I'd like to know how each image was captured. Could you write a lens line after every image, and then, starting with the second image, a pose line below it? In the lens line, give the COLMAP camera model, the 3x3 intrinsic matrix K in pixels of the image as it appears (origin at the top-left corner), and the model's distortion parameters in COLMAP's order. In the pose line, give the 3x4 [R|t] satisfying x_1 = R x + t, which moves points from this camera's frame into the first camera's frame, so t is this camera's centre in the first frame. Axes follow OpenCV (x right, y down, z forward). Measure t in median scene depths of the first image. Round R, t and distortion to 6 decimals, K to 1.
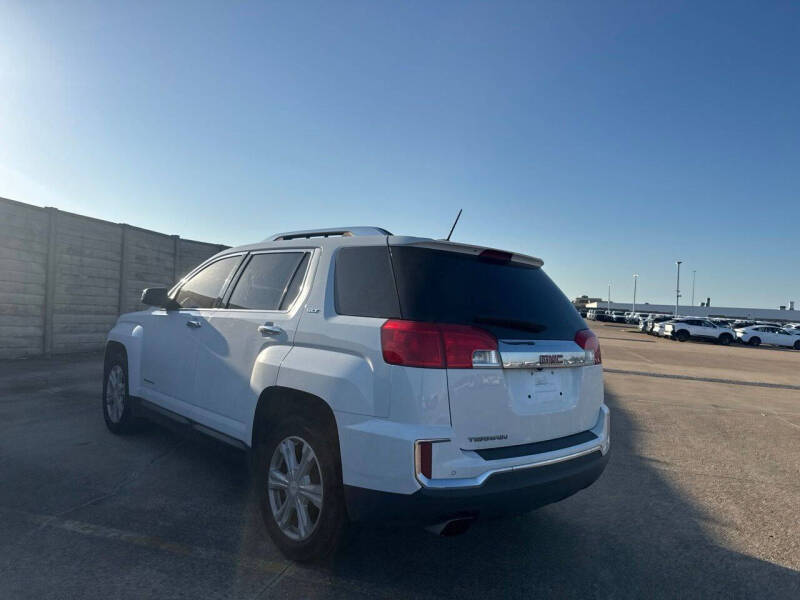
lens RADIAL K [[566.4, 0, 392.9], [0, 566.4, 291.4], [0, 0, 1]] dist [0.047170, -0.066840]
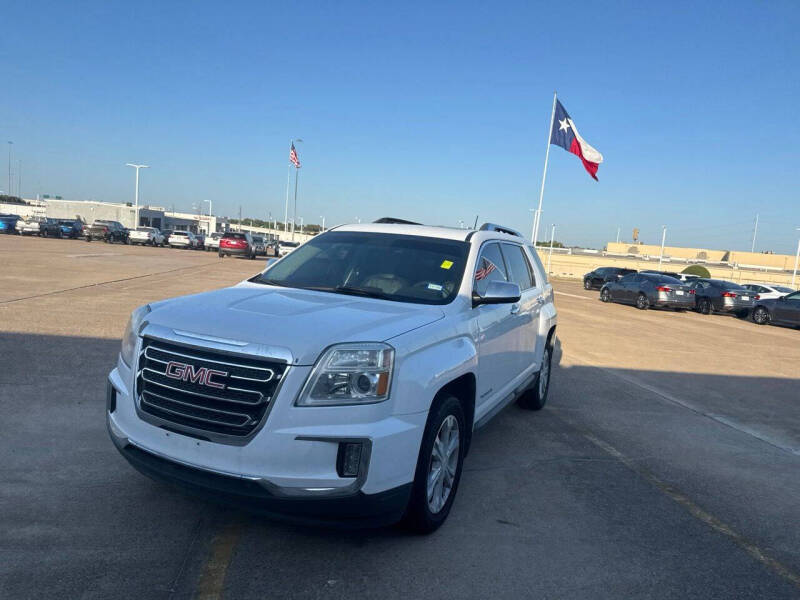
lens RADIAL K [[566.4, 0, 401.4], [0, 566.4, 307.8], [0, 0, 1]] dist [0.047170, -0.066840]
pose [[-0.394714, -0.191906, 0.898540, -1.537598], [-0.135473, 0.979411, 0.149667, -0.099156], [-0.908762, -0.062652, -0.412585, 2.052734]]
